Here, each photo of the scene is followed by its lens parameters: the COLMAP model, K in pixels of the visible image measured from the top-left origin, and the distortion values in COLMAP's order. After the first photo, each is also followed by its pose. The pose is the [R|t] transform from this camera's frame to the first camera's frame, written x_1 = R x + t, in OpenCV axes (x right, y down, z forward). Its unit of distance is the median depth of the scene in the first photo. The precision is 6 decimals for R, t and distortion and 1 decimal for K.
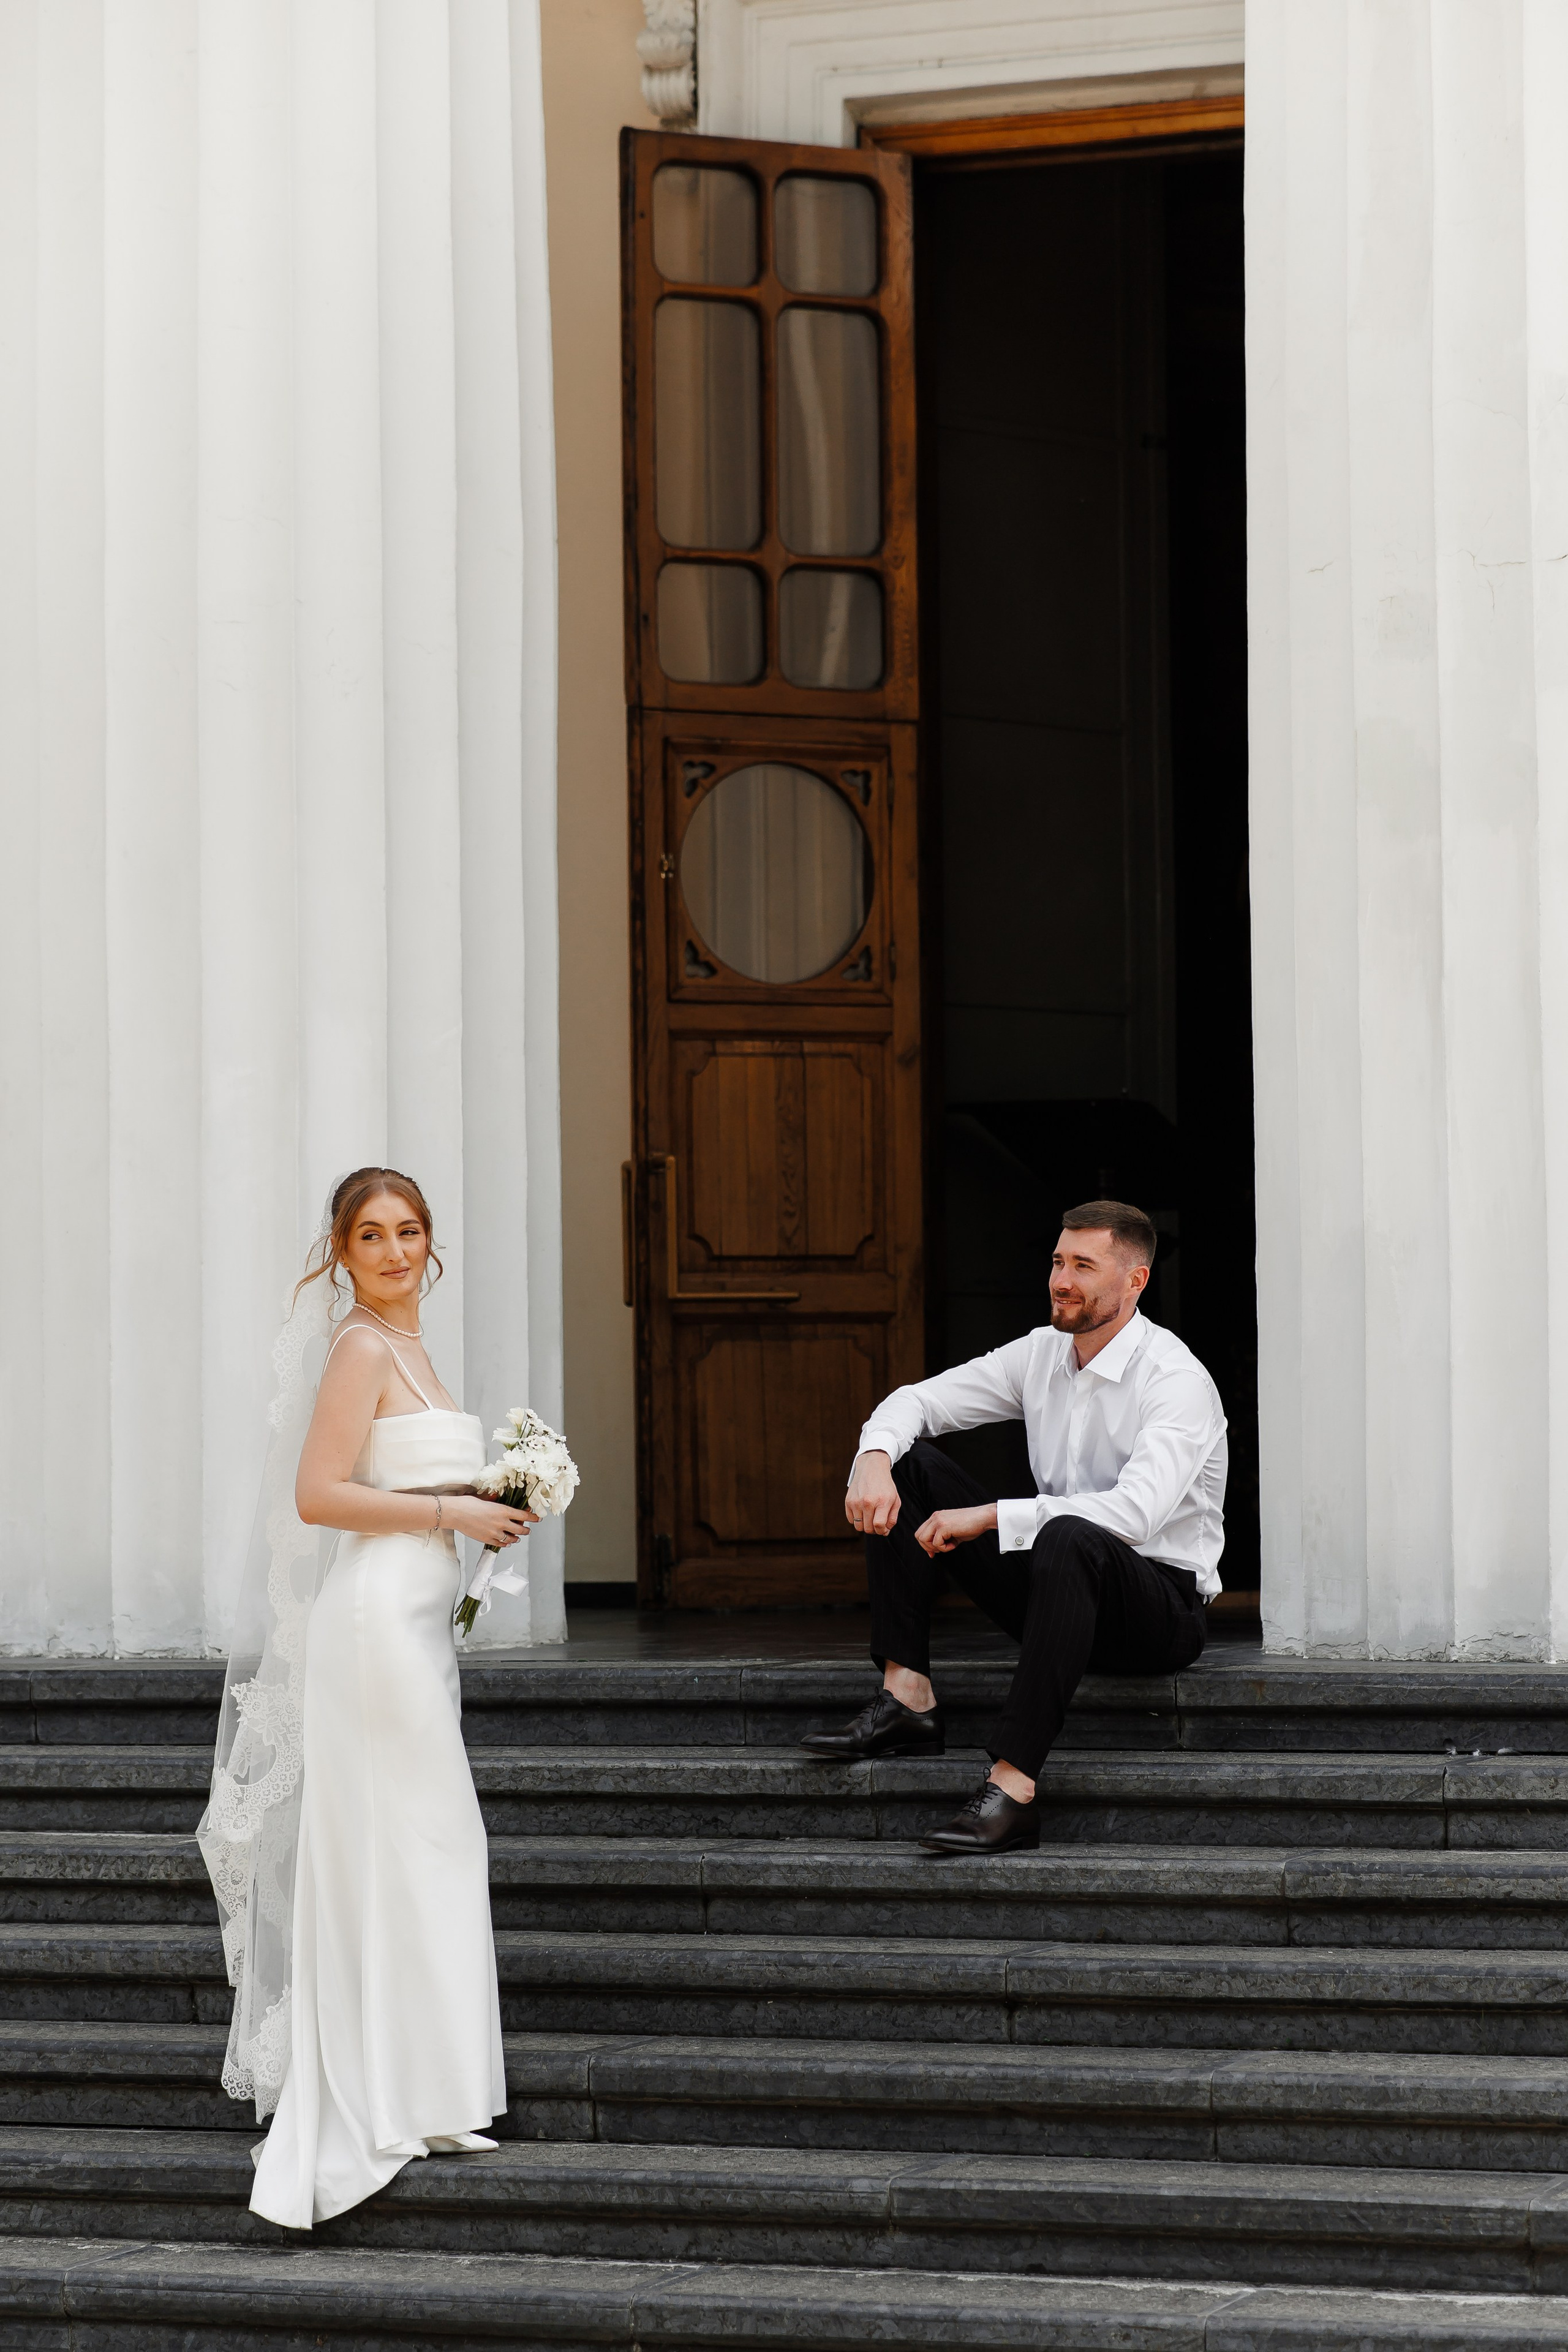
lens RADIAL K [[5853.0, 0, 782.8], [0, 5853.0, 1179.0], [0, 0, 1]] dist [-0.066897, -0.488225]
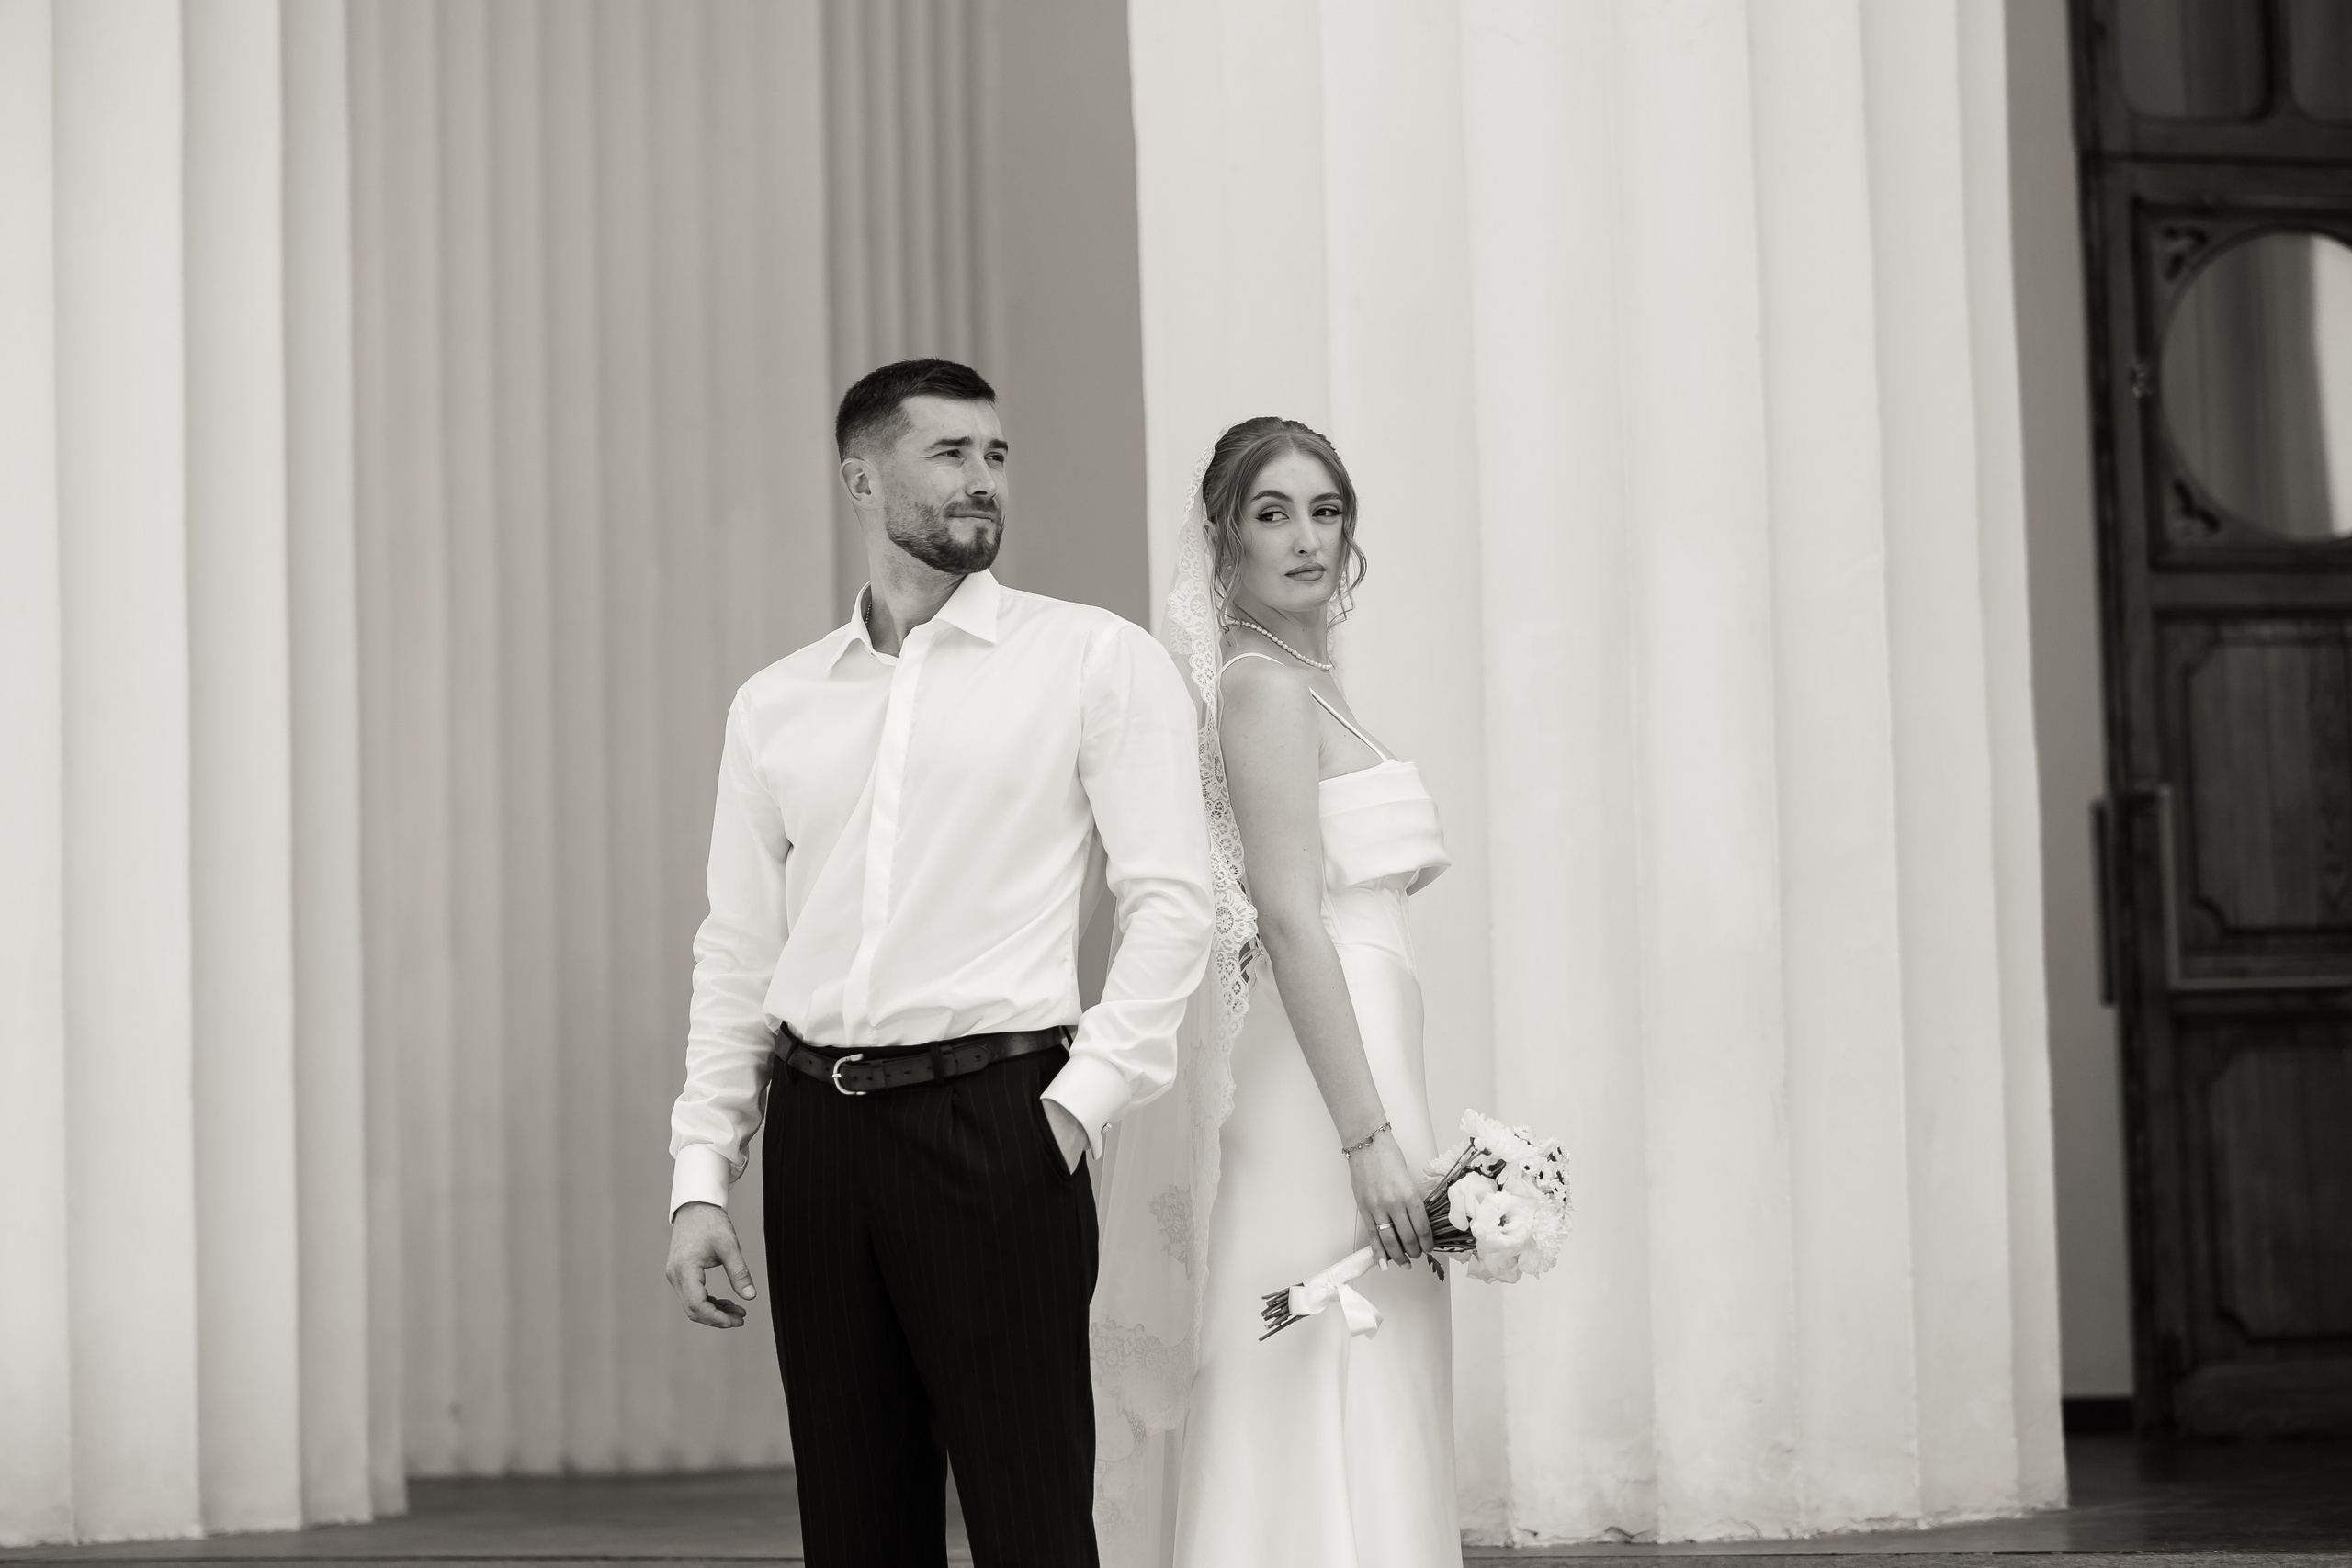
lens RADIAL K [[5500.4, 0, 1181.0], [0, 5500.4, 832.9], [0, 0, 1]] dist [-0.018842, -0.037889]
pose [[0.986658, -0.031184, -0.159789, -0.036402], [0.027009, 0.999236, -0.028234, 0.020304], [0.160548, 0.023541, 0.986747, 0.401482]]
